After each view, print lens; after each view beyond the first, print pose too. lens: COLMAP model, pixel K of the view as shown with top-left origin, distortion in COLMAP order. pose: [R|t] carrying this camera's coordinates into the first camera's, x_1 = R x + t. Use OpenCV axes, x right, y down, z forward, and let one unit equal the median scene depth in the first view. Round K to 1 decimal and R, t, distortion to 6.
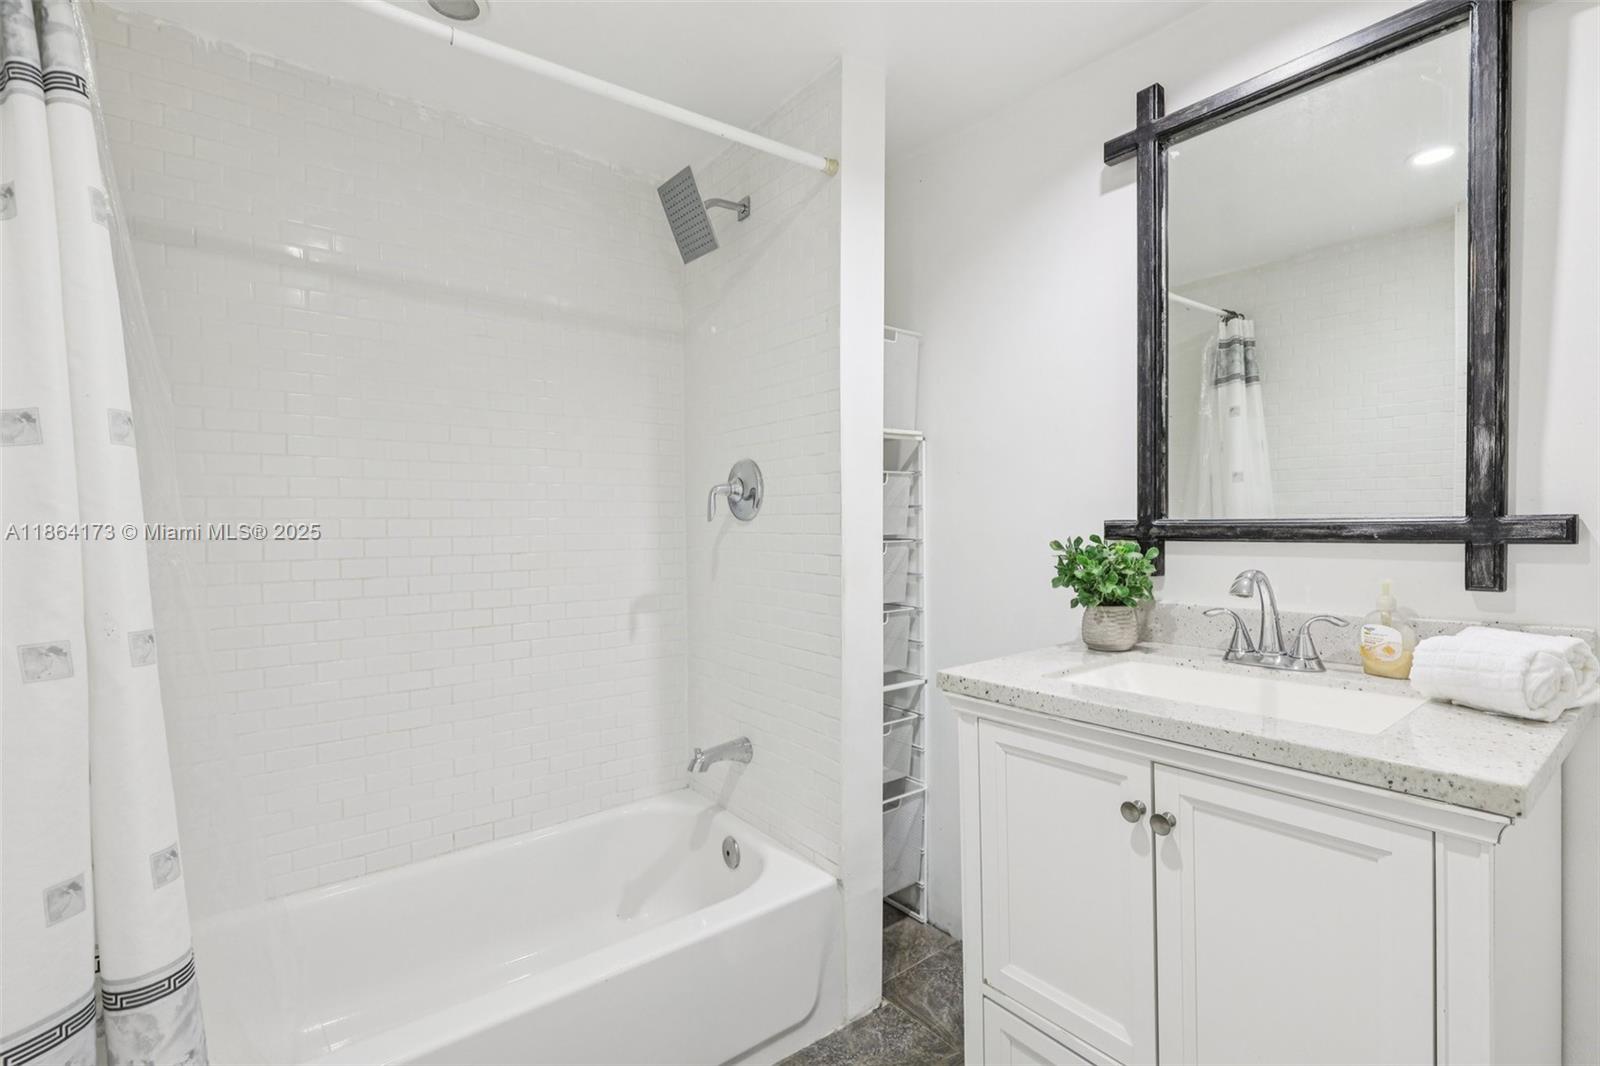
lens RADIAL K [[731.3, 0, 799.1], [0, 731.3, 530.4], [0, 0, 1]] dist [0.024803, 0.001759]
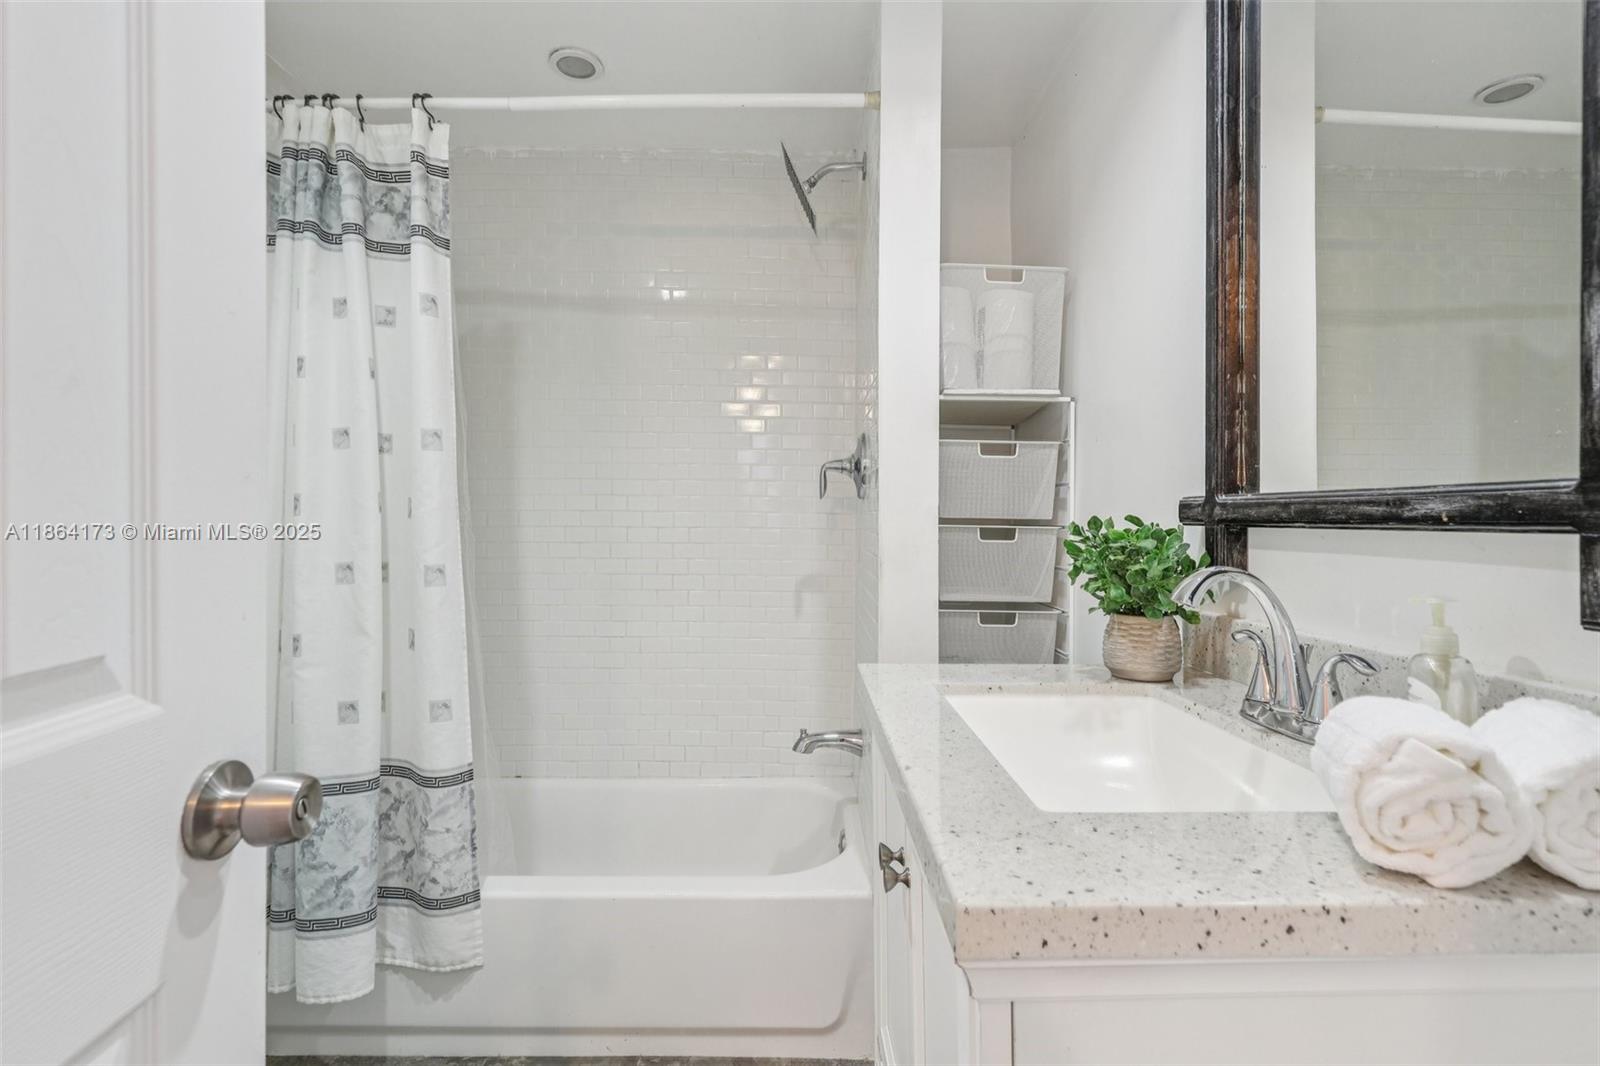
lens RADIAL K [[770.5, 0, 800.6], [0, 770.5, 531.1], [0, 0, 1]] dist [0.004679, -0.000037]
pose [[0.798752, 0.030172, -0.600904, 0.599117], [-0.024694, 0.999544, 0.017364, 0.015734], [0.601154, 0.000969, 0.799133, 0.212904]]
